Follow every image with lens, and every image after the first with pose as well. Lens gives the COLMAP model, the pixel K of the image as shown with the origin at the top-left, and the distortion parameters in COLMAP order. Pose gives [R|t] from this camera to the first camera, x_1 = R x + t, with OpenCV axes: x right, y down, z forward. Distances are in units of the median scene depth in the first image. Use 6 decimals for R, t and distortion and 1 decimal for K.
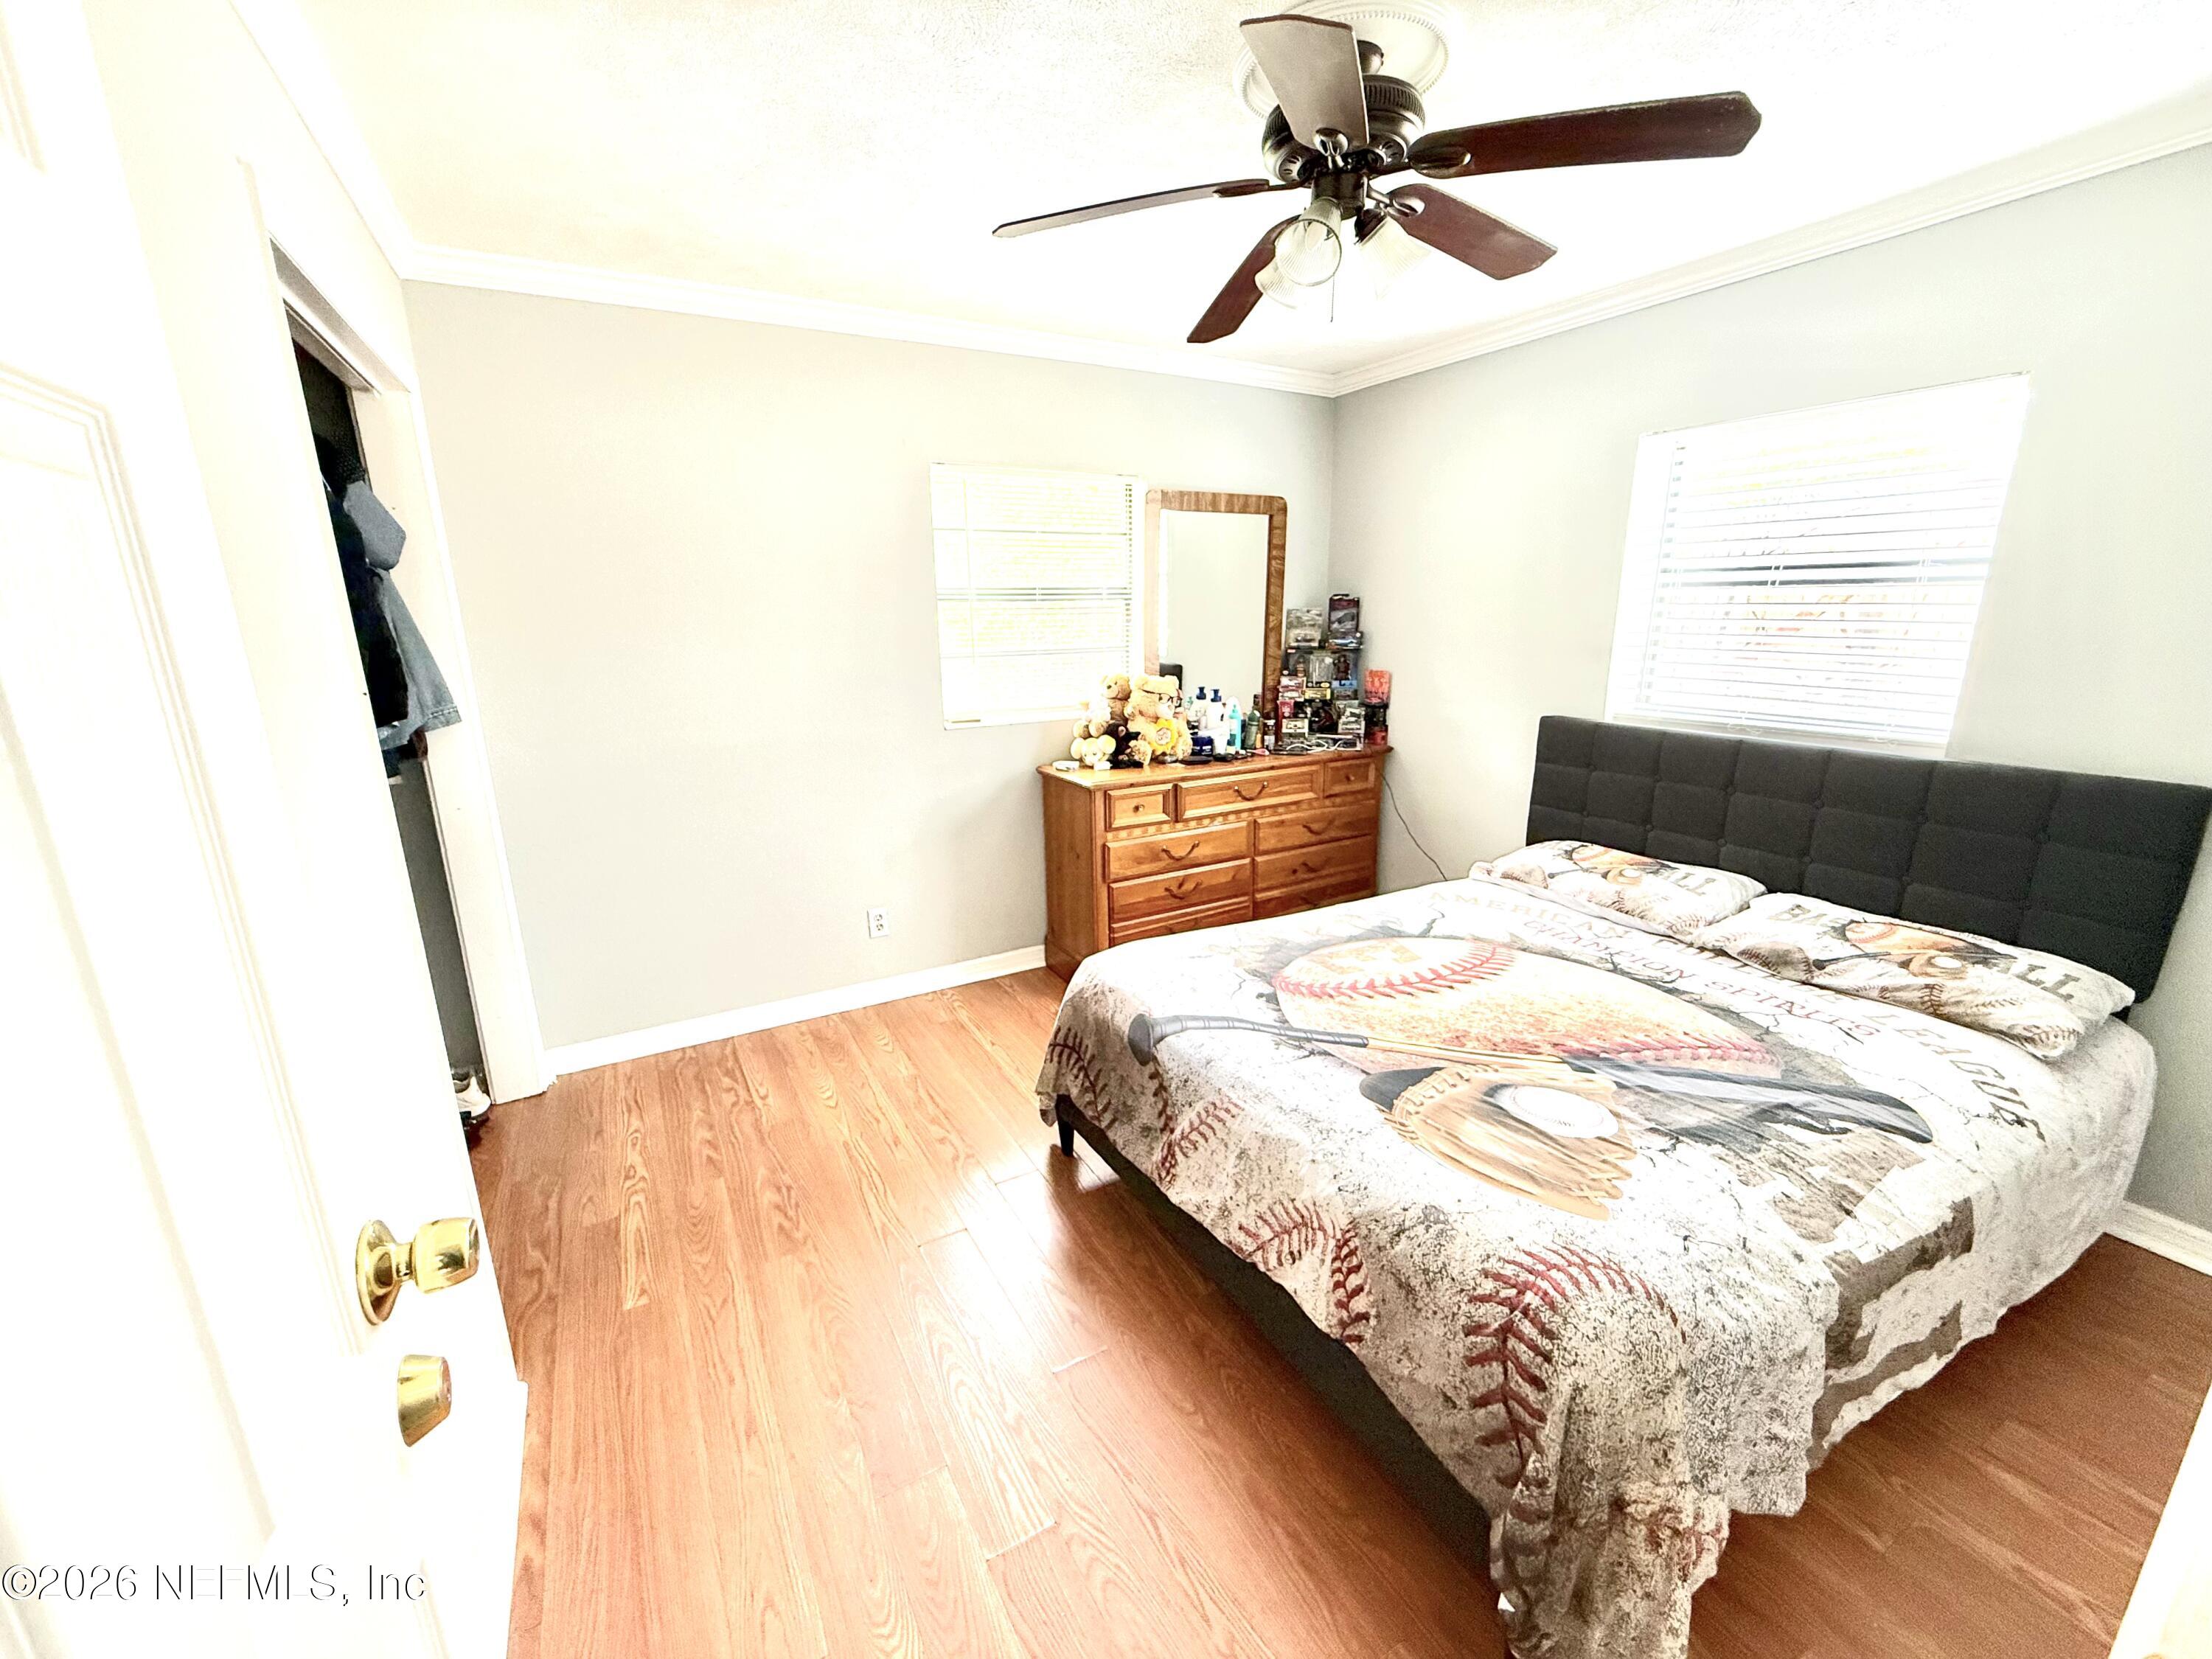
lens RADIAL K [[891.2, 0, 1105.5], [0, 891.2, 832.2], [0, 0, 1]] dist [-0.001262, 0.000557]
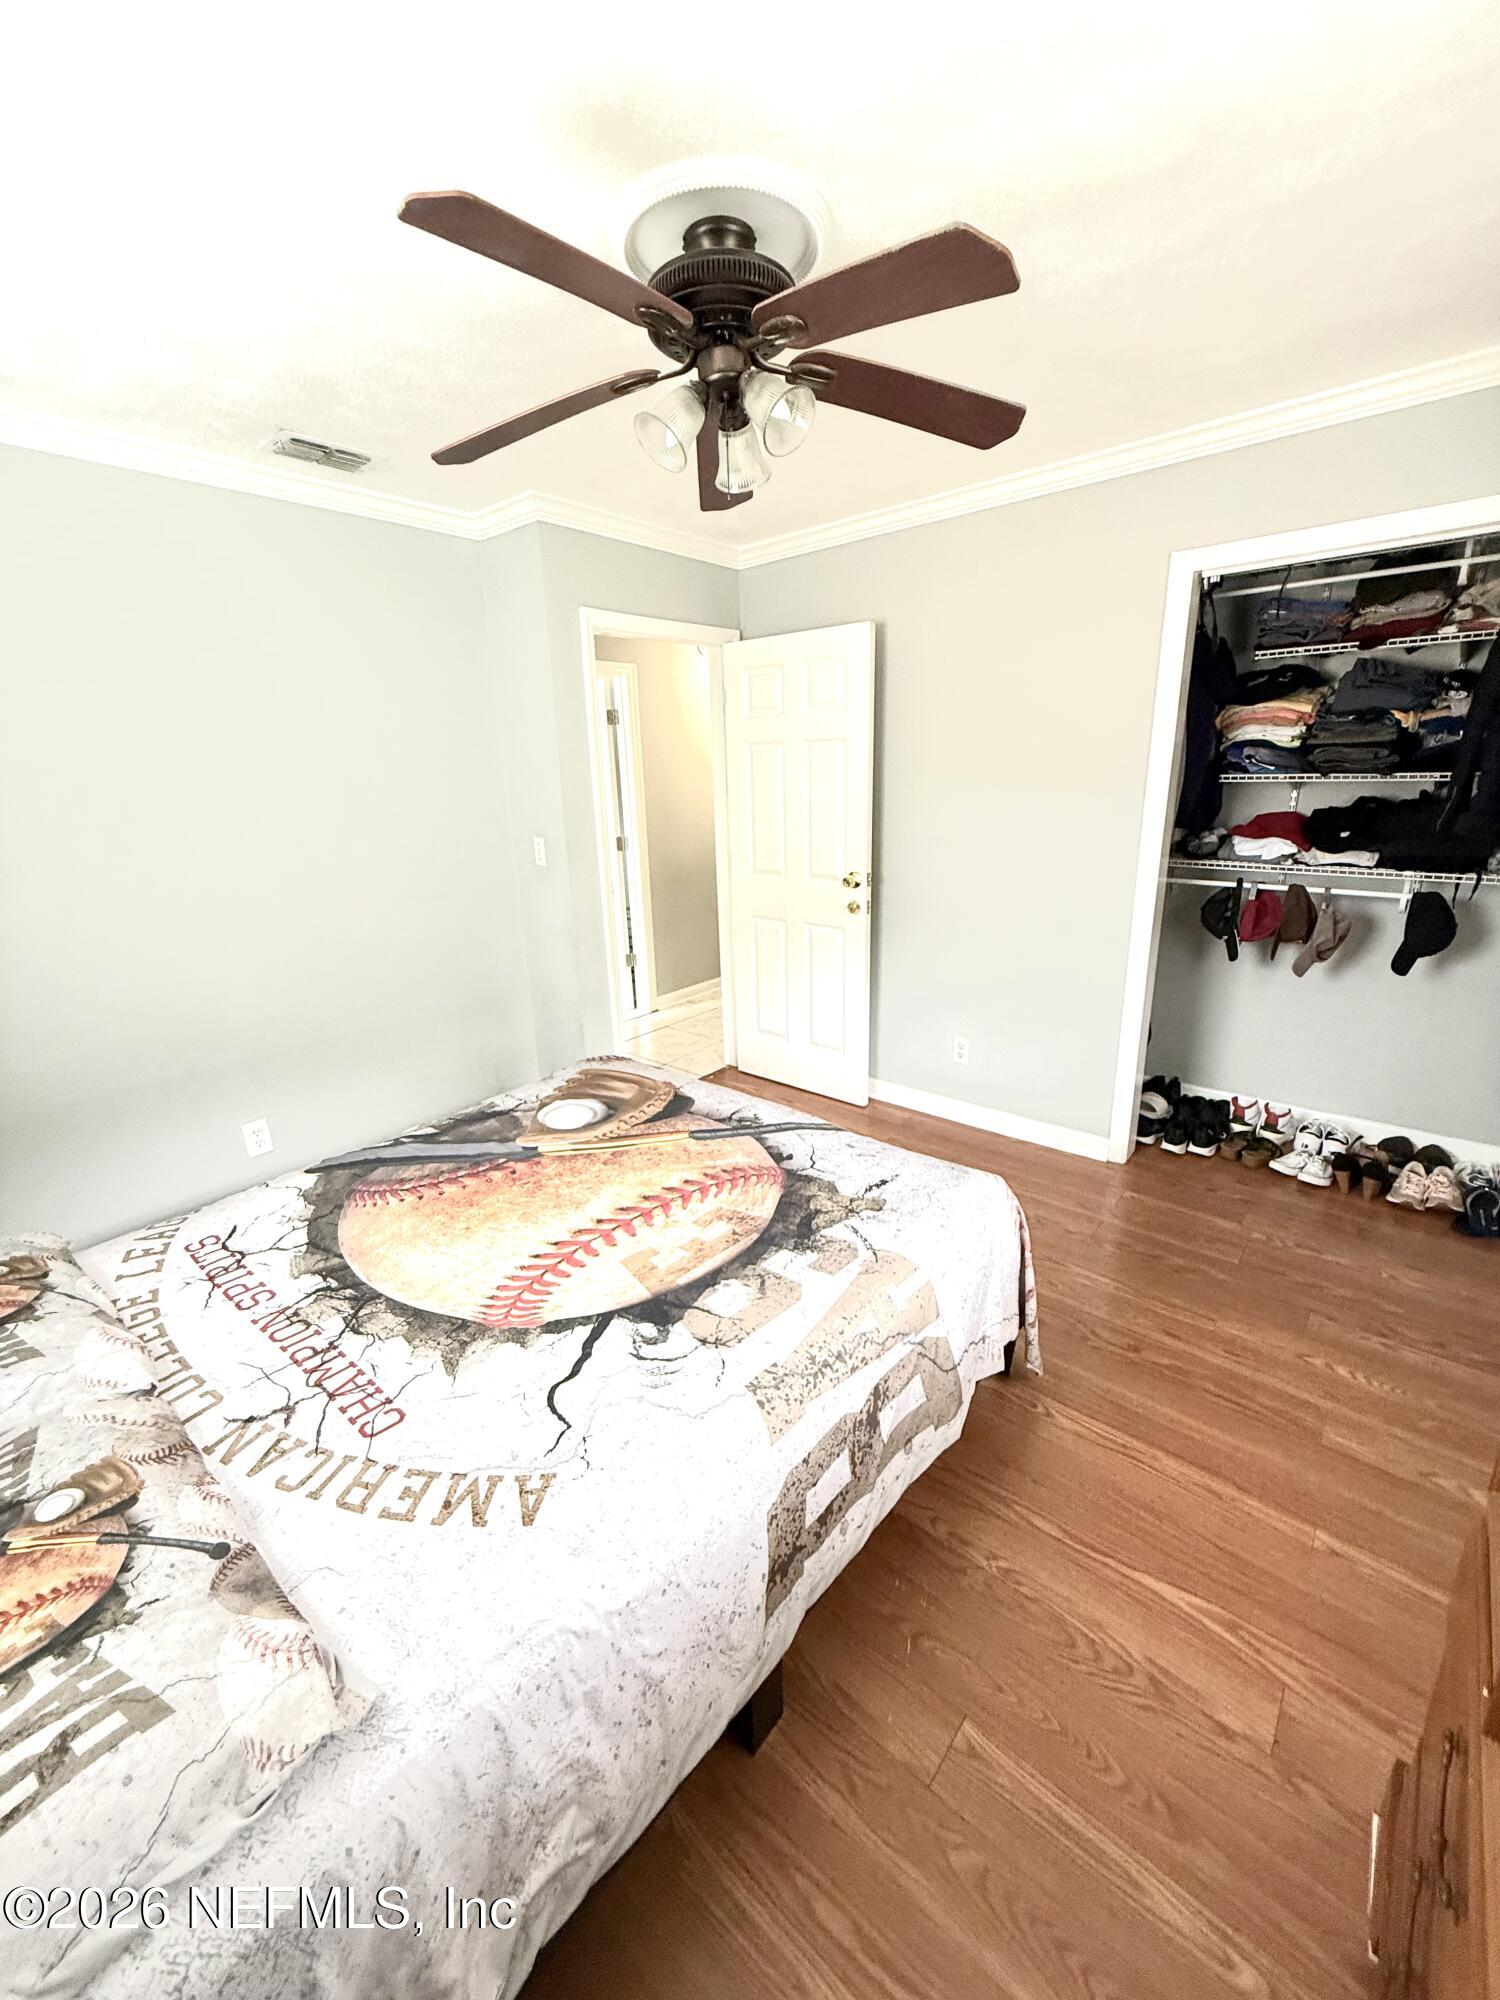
lens RADIAL K [[805.8, 0, 745.3], [0, 805.8, 1001.9], [0, 0, 1]] dist [-0.001262, 0.000557]
pose [[-0.940630, 0.139513, -0.309436, 0.509906], [-0.039019, 0.861141, 0.506867, -0.464754], [0.337183, 0.488849, -0.804571, 1.727222]]
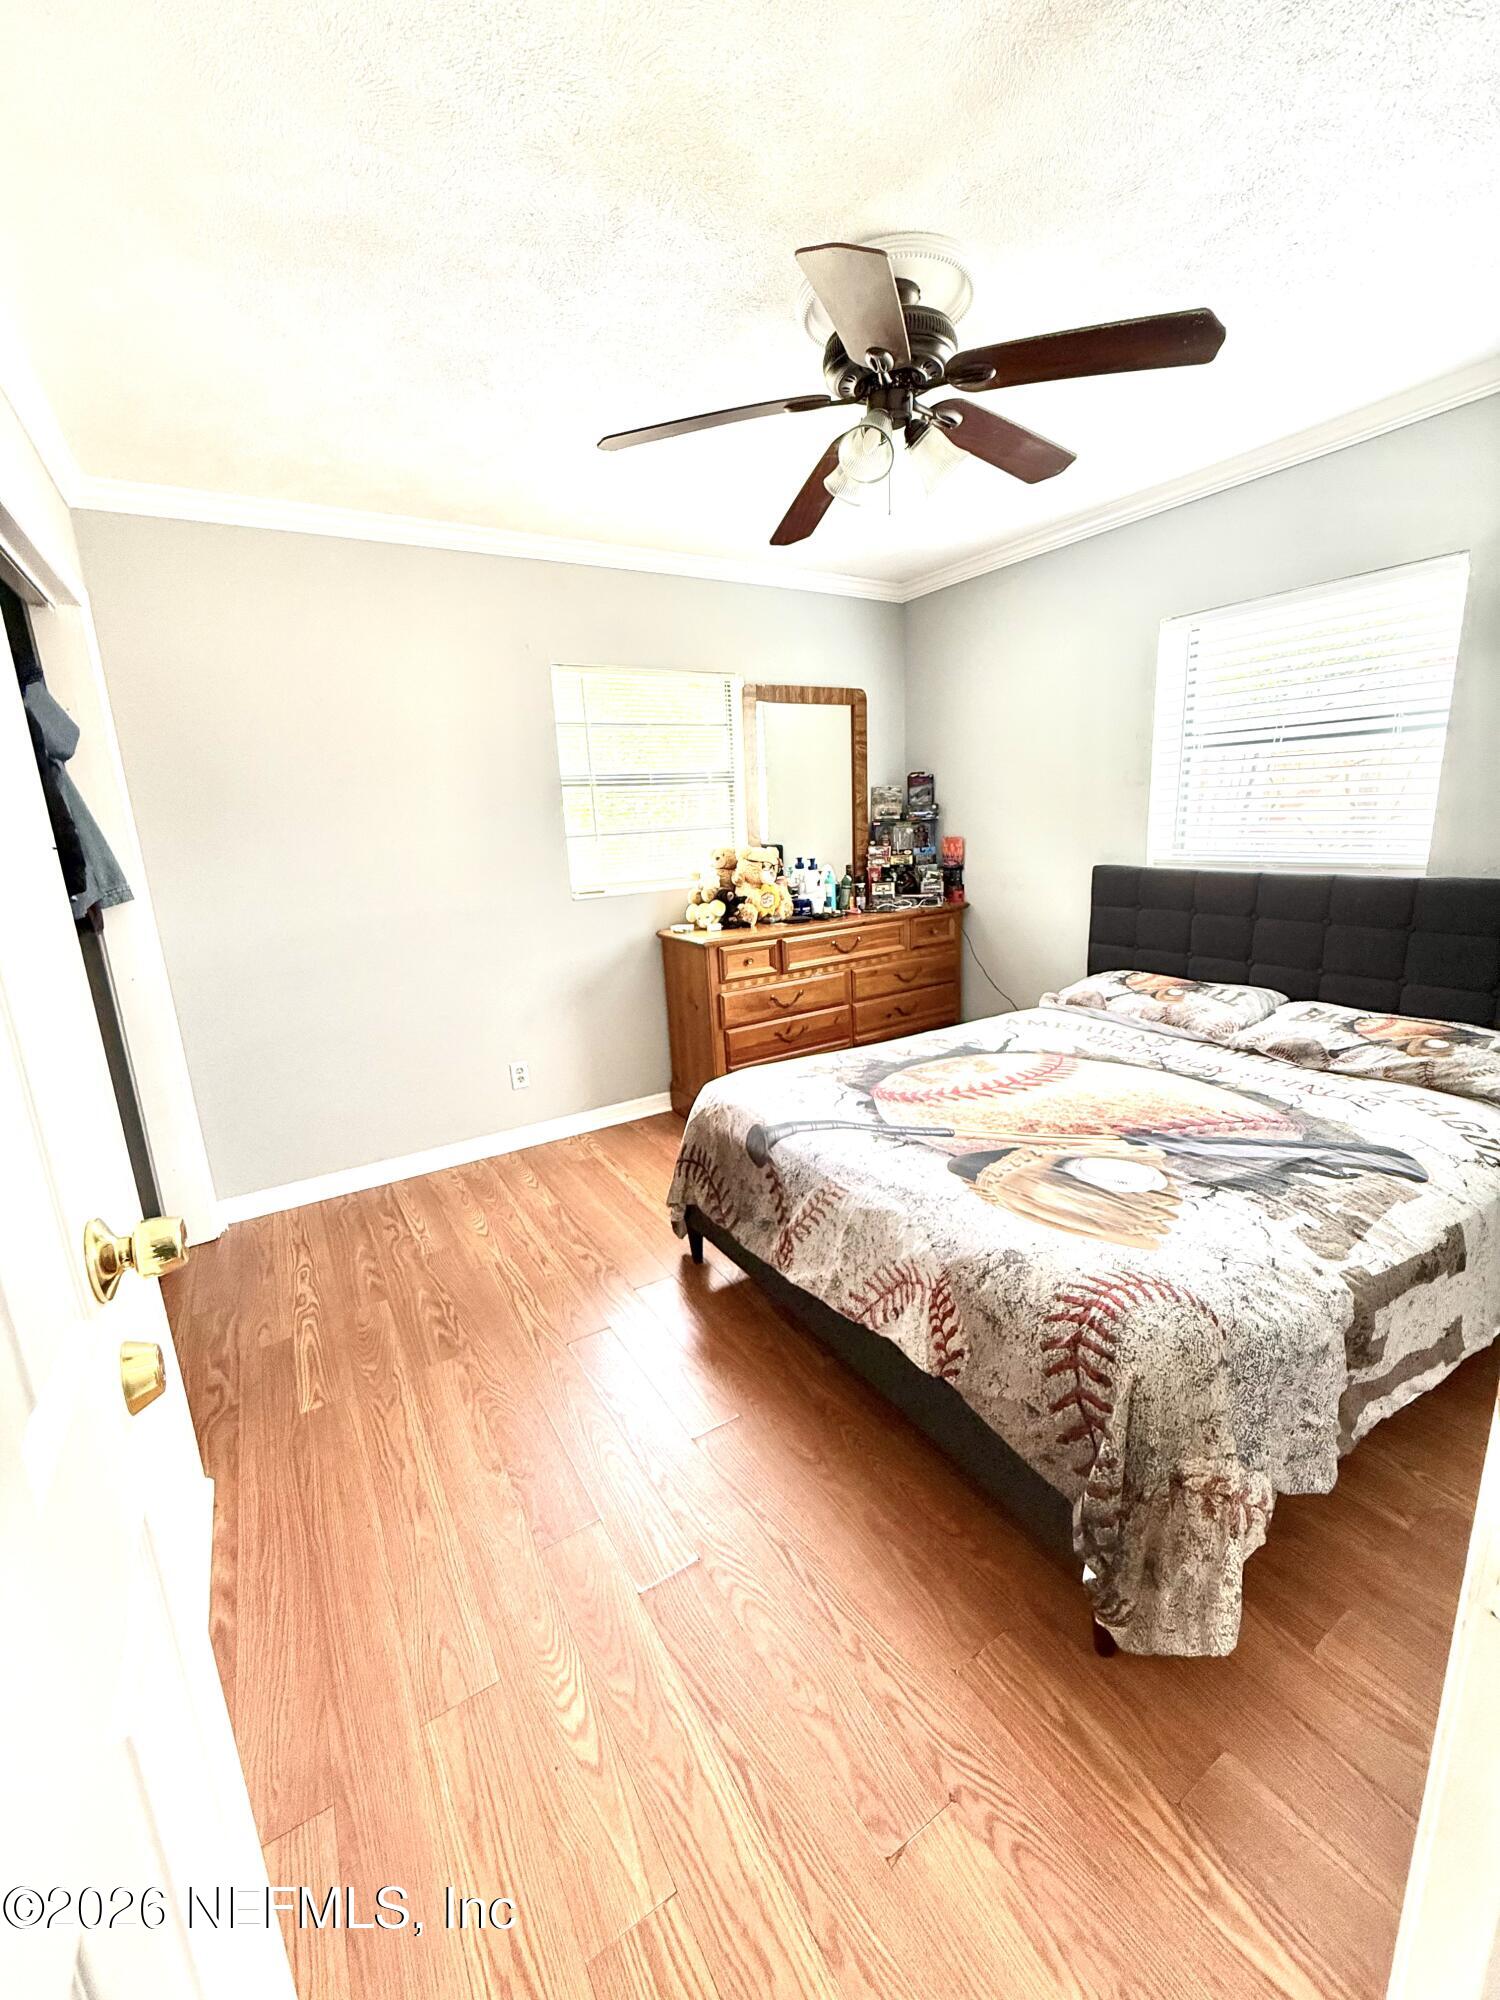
lens RADIAL K [[805.8, 0, 753.0], [0, 805.8, 991.6], [0, 0, 1]] dist [-0.001262, 0.000557]
pose [[0.998276, -0.044427, 0.038366, 0.003928], [0.045584, 0.998515, -0.029835, 0.068616], [-0.036984, 0.031533, 0.998818, -0.032550]]
